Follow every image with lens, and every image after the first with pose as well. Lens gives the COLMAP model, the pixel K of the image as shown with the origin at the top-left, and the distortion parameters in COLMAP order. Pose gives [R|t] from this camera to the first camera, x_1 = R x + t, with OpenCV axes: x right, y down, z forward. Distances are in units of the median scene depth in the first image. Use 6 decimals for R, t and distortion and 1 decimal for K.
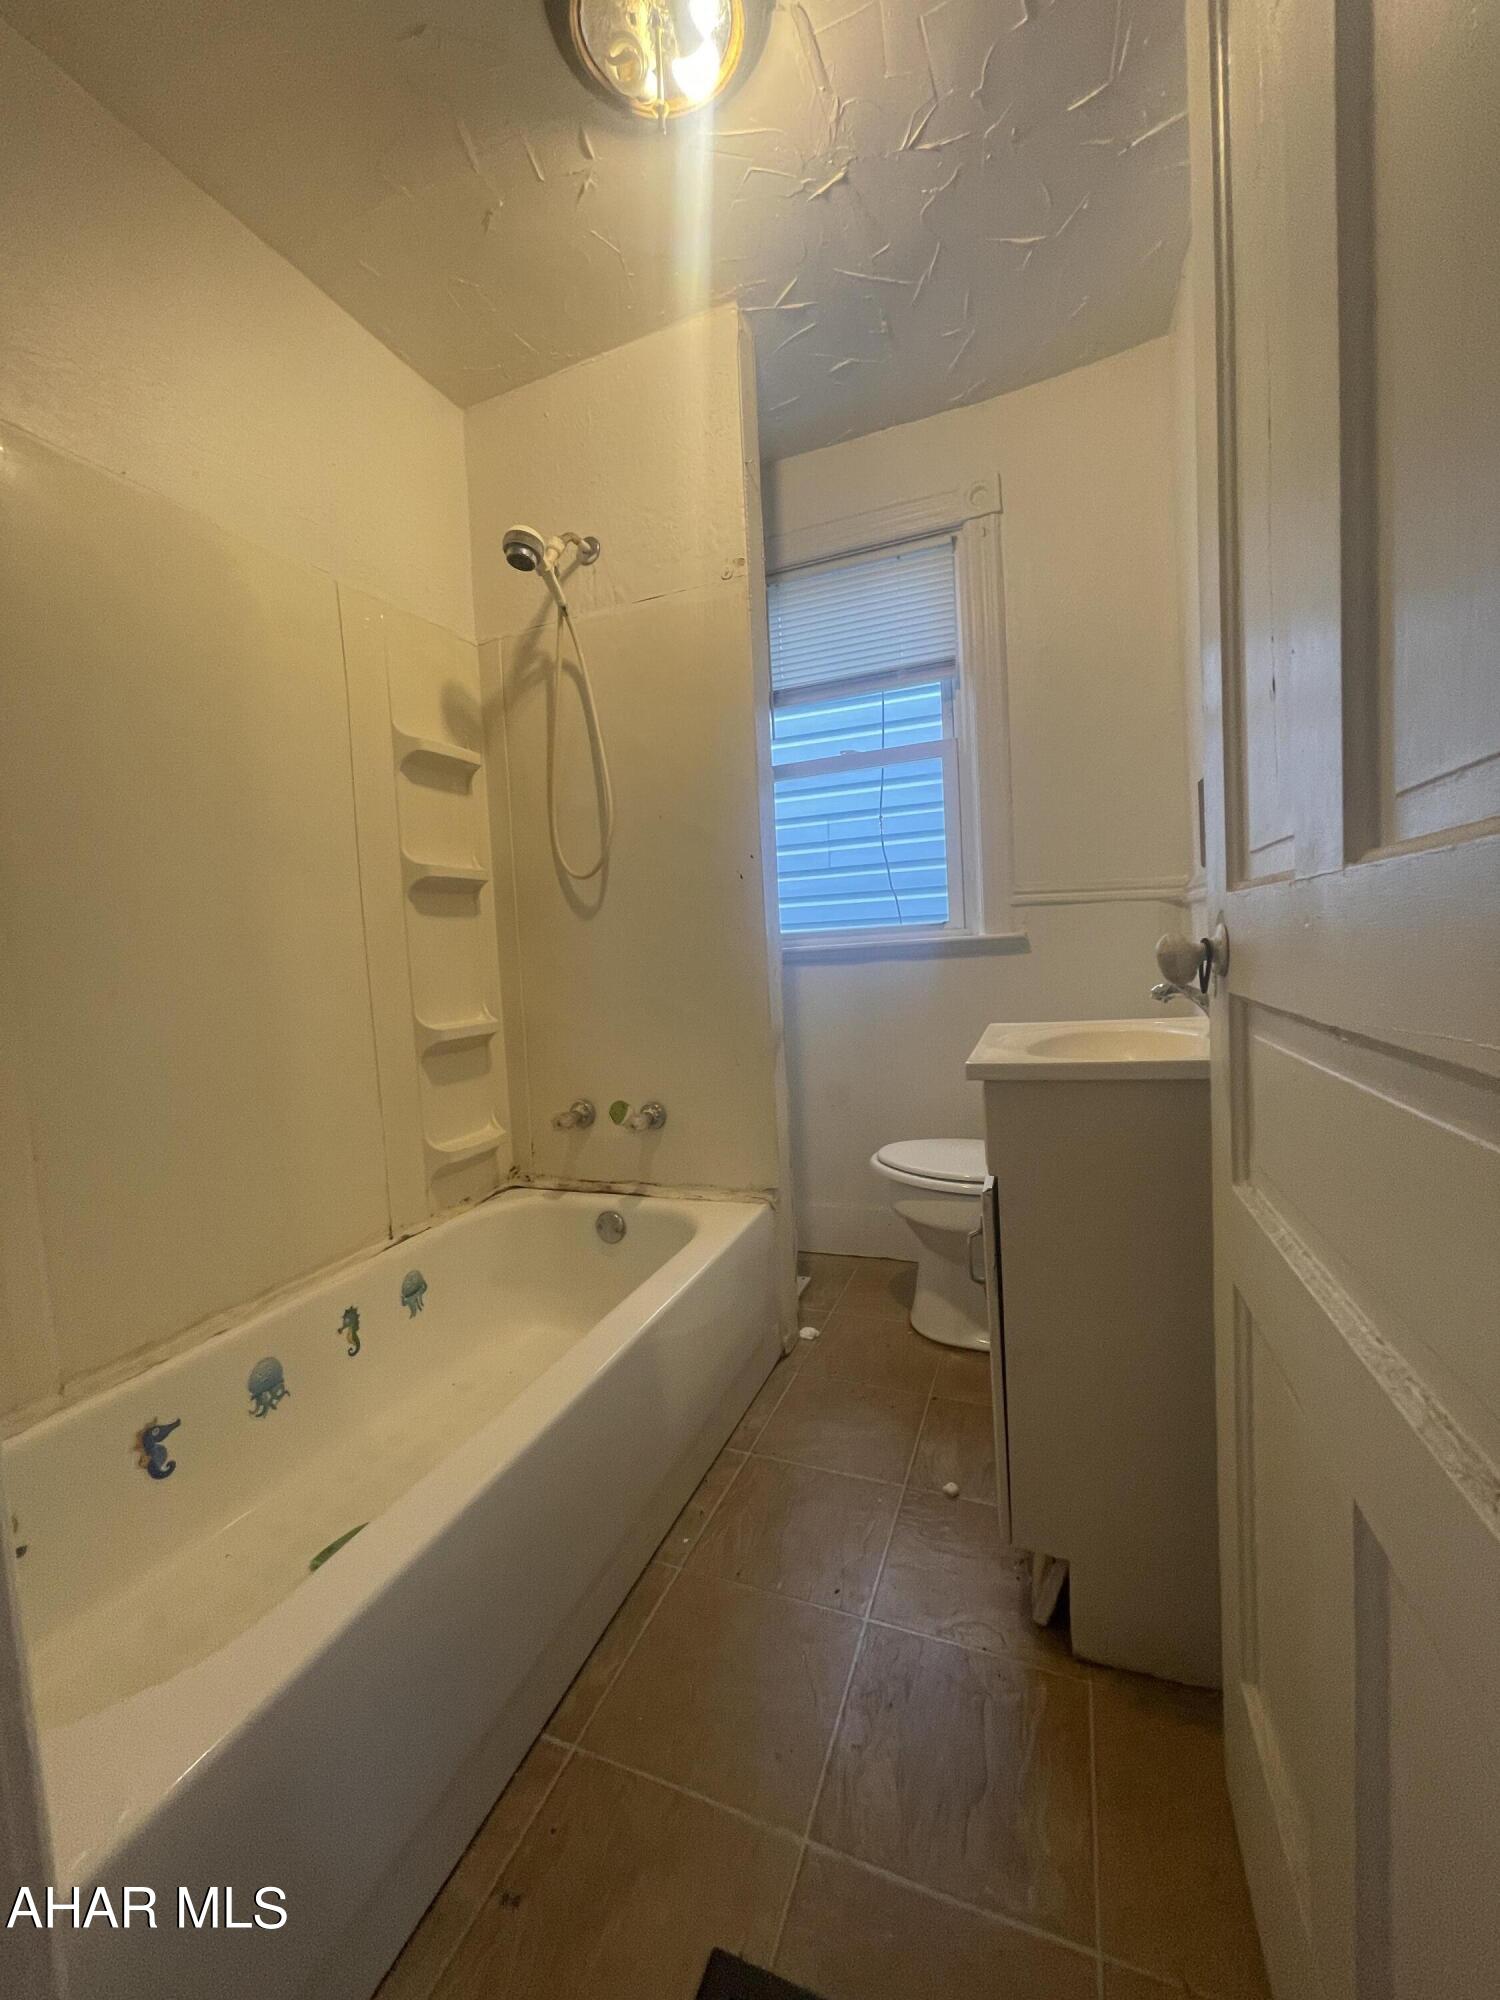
lens RADIAL K [[807.1, 0, 744.6], [0, 807.1, 999.2], [0, 0, 1]] dist [0.004085, 0.001345]
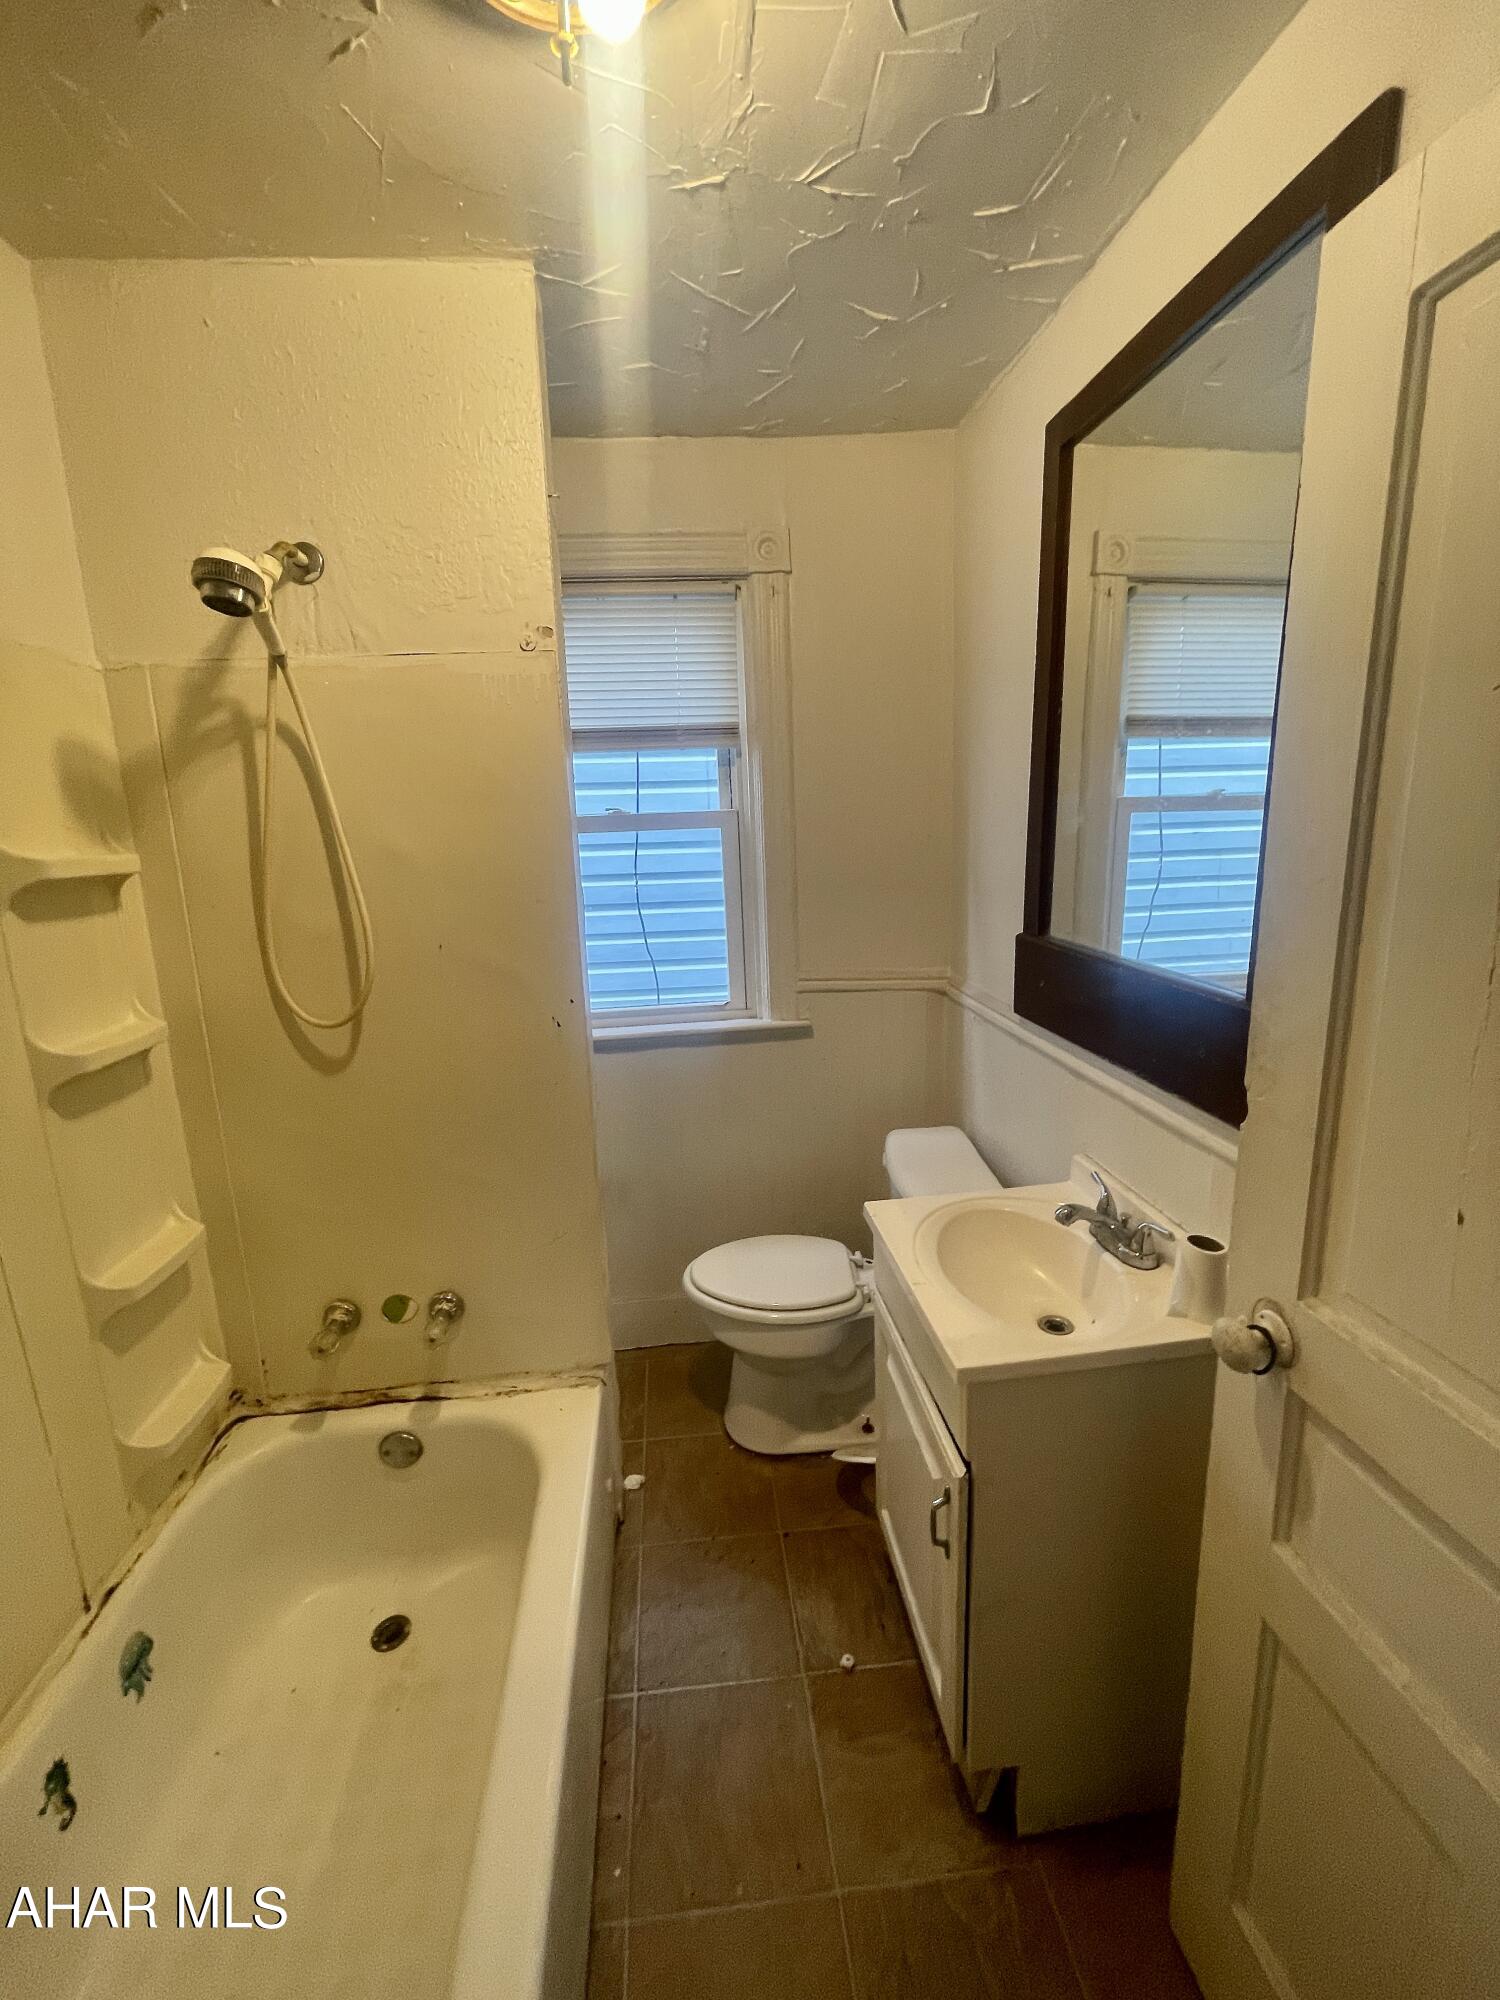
lens RADIAL K [[804.9, 0, 744.4], [0, 804.9, 1004.1], [0, 0, 1]] dist [0.002886, -0.001452]
pose [[0.891803, -0.071178, 0.446790, -0.185619], [0.014396, 0.991511, 0.129223, -0.257397], [-0.452195, -0.108810, 0.885257, 0.177551]]
